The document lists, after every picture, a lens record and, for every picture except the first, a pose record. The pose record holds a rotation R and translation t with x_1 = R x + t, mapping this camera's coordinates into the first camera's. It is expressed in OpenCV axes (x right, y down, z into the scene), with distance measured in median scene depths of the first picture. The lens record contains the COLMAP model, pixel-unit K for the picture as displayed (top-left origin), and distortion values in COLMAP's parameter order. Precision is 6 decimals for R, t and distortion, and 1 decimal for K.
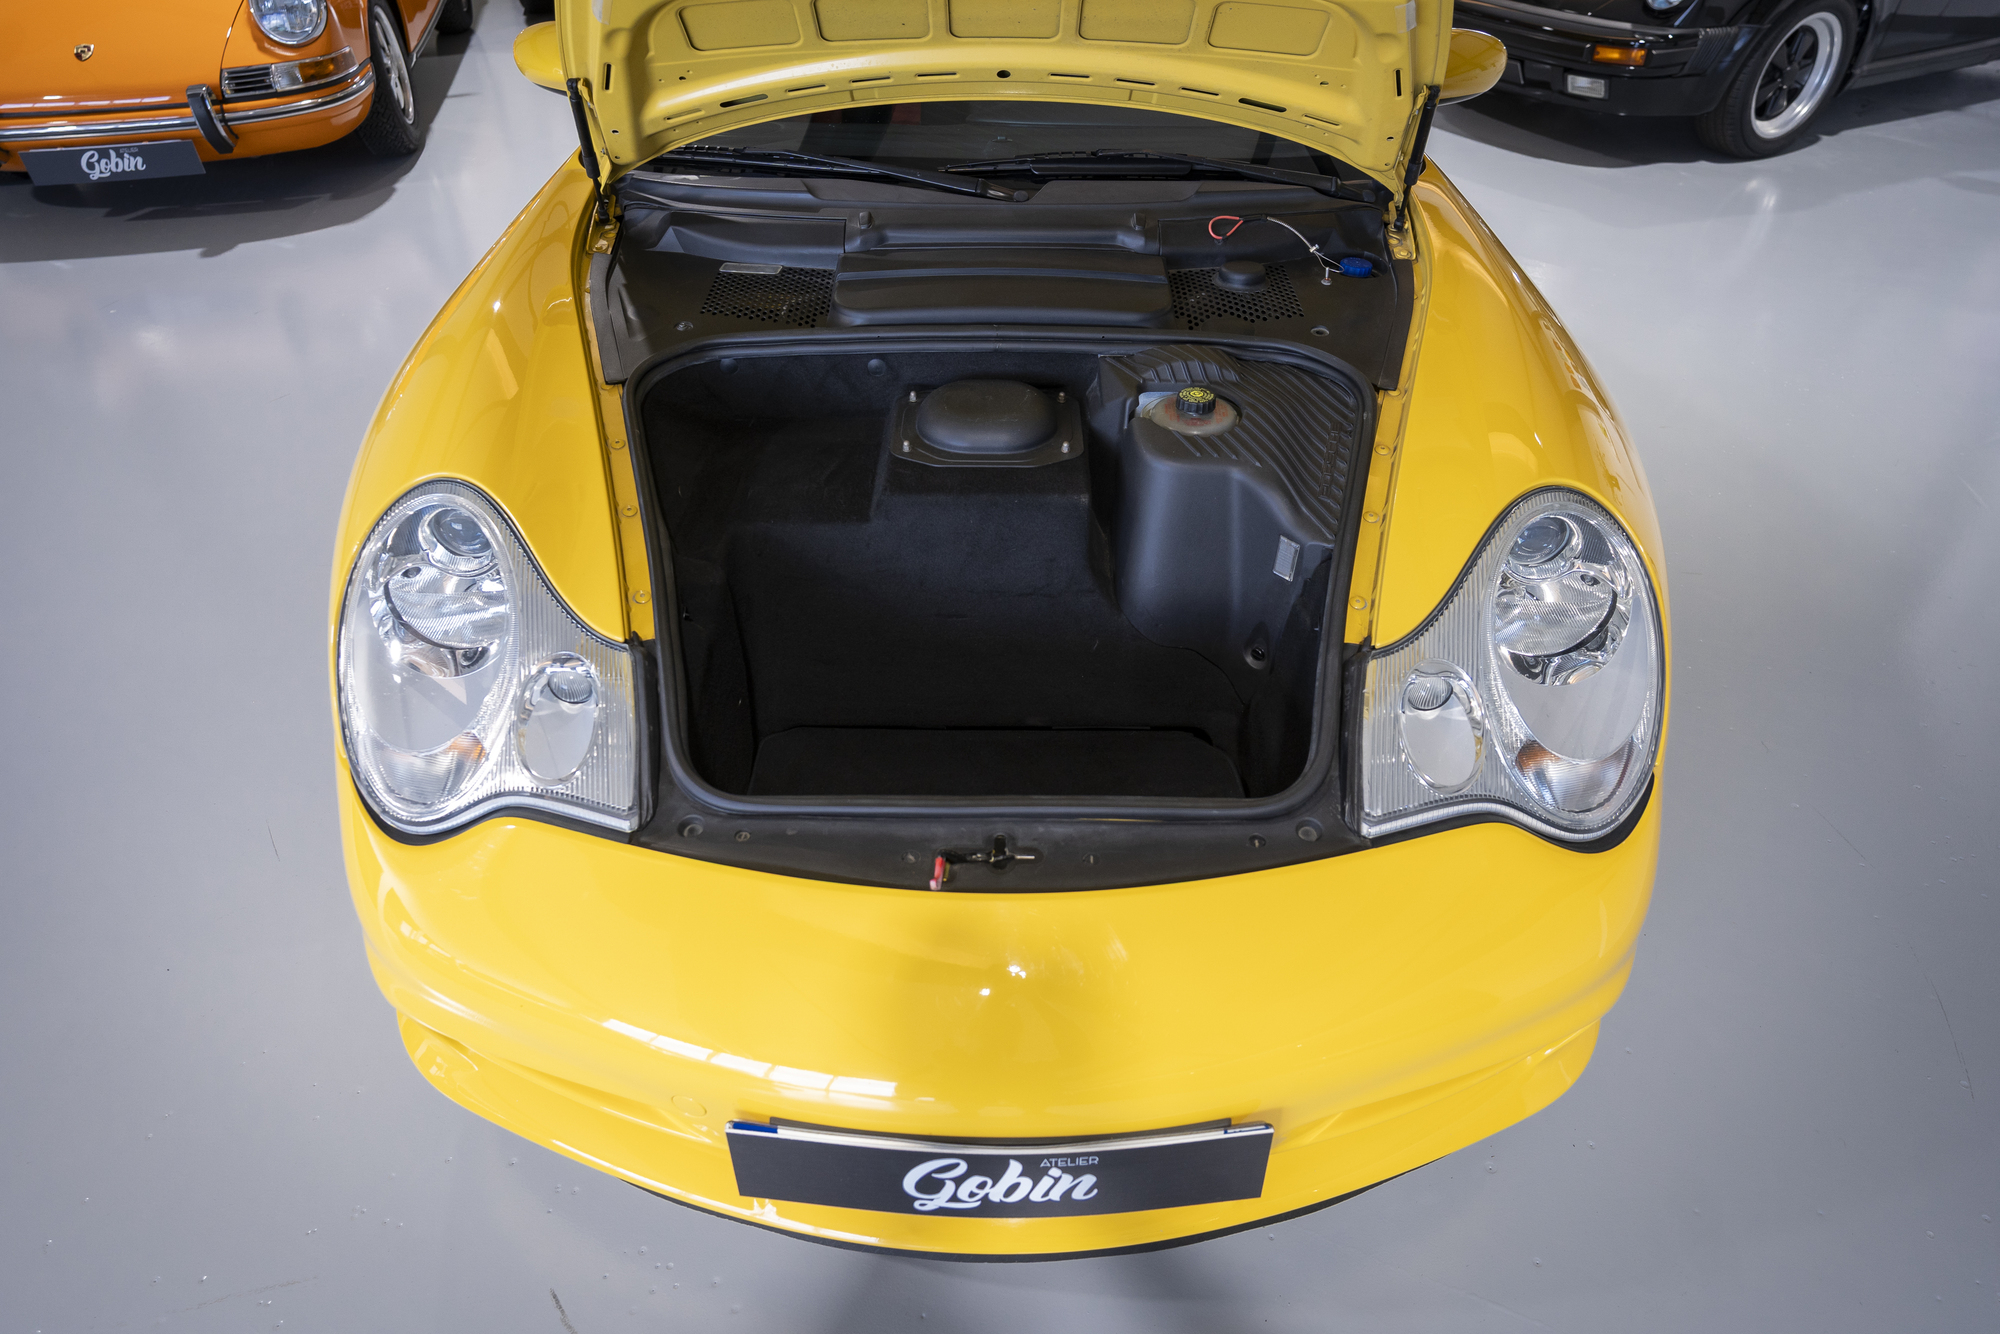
lens RADIAL K [[1179.0, 0, 969.1], [0, 1179.0, 667.0], [0, 0, 1]] dist [-0.000113, -0.000029]
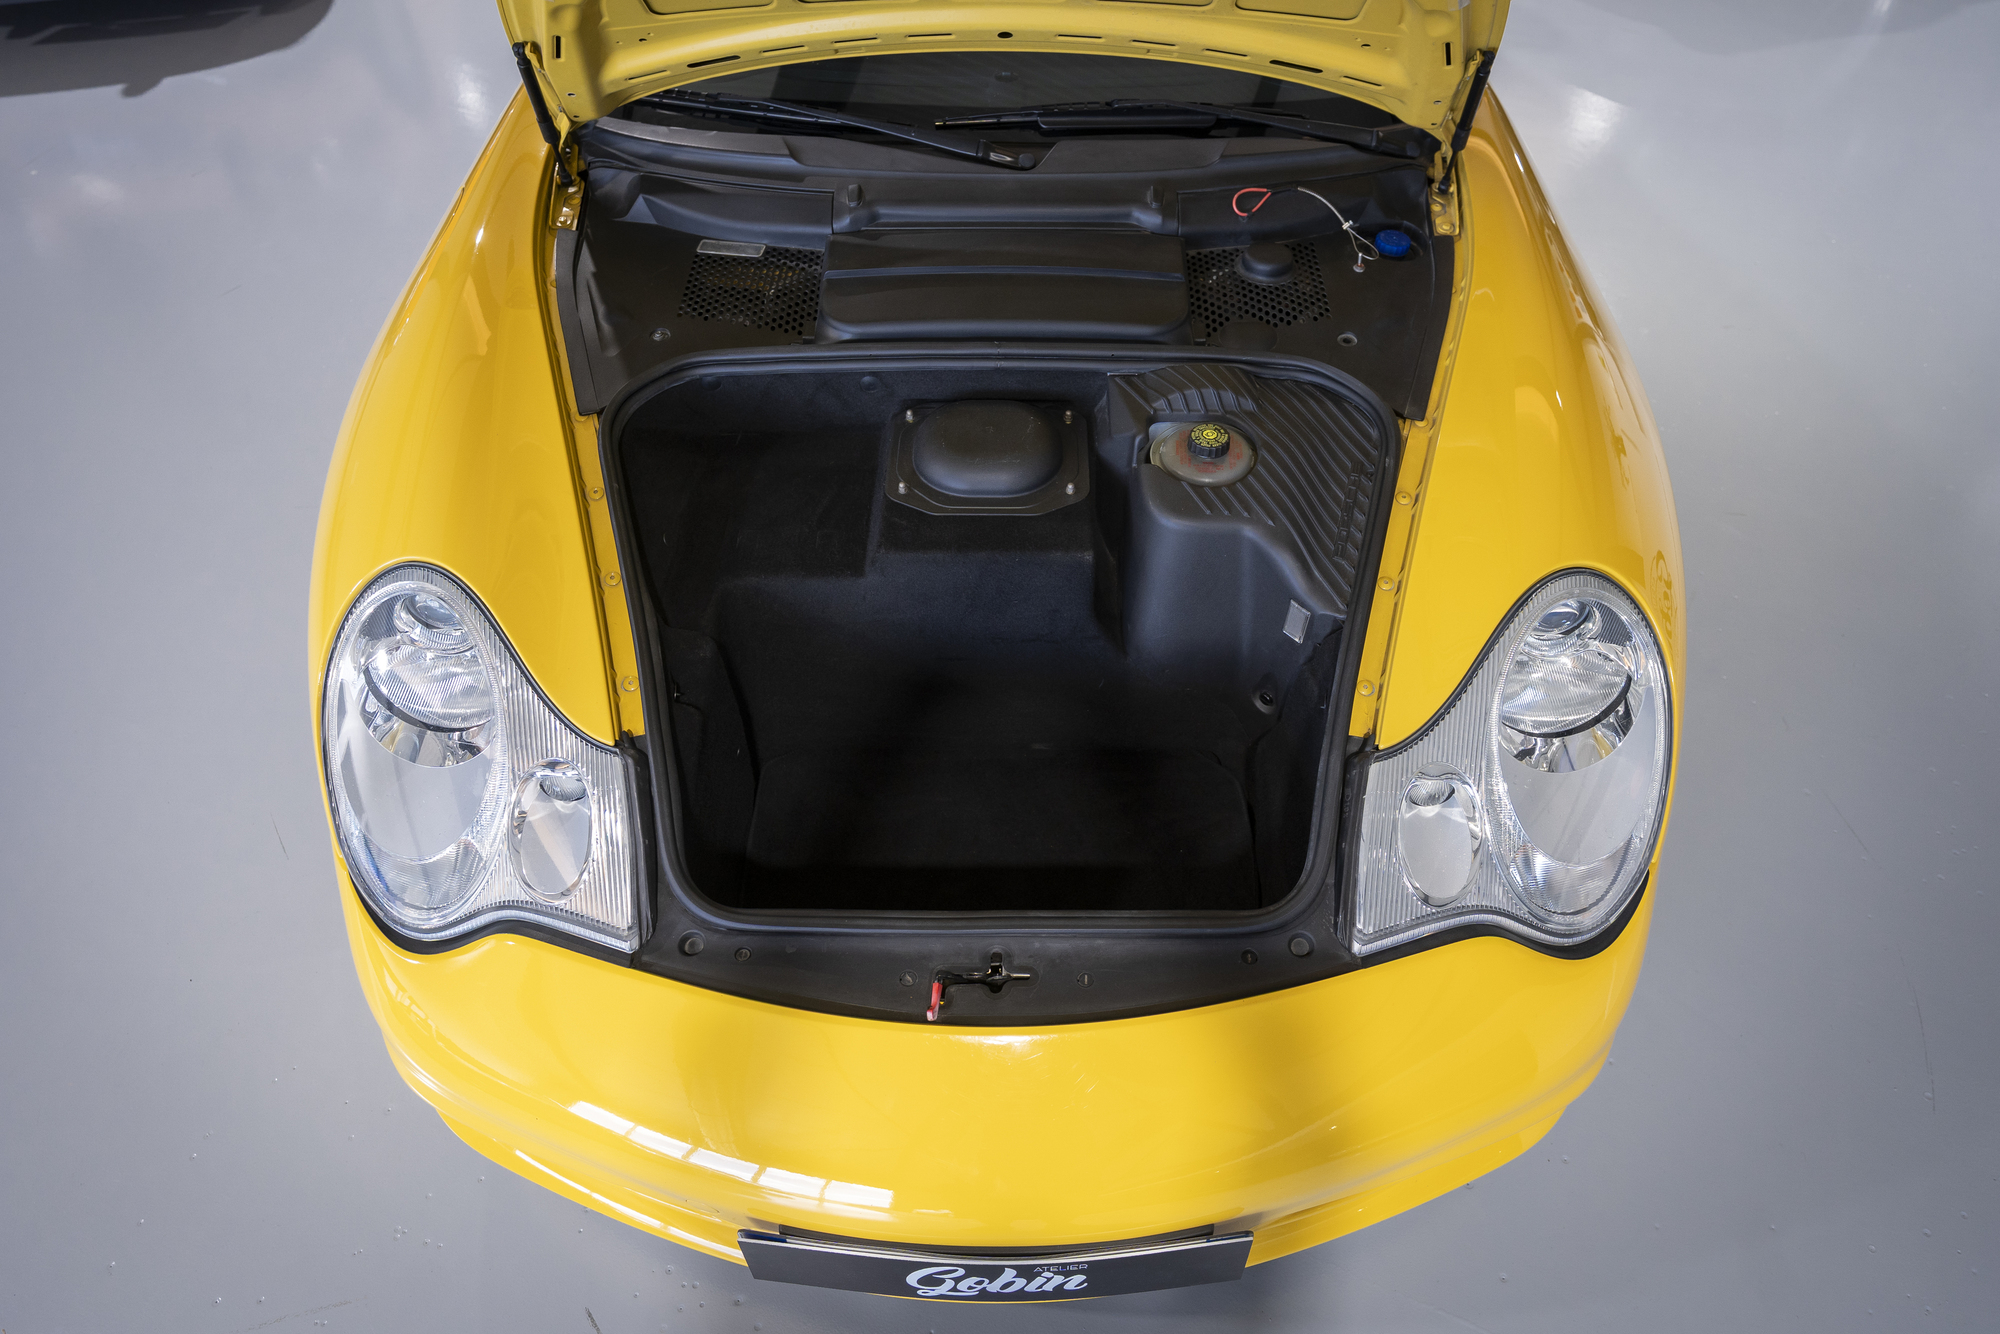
lens RADIAL K [[1222.6, 0, 1000.0], [0, 1222.6, 667.0], [0, 0, 1]] dist [-0.000899, 0.001321]
pose [[0.999973, -0.006571, 0.003284, 0.021705], [0.005845, 0.982506, 0.186139, -0.233052], [-0.004450, -0.186115, 0.982518, 0.009736]]
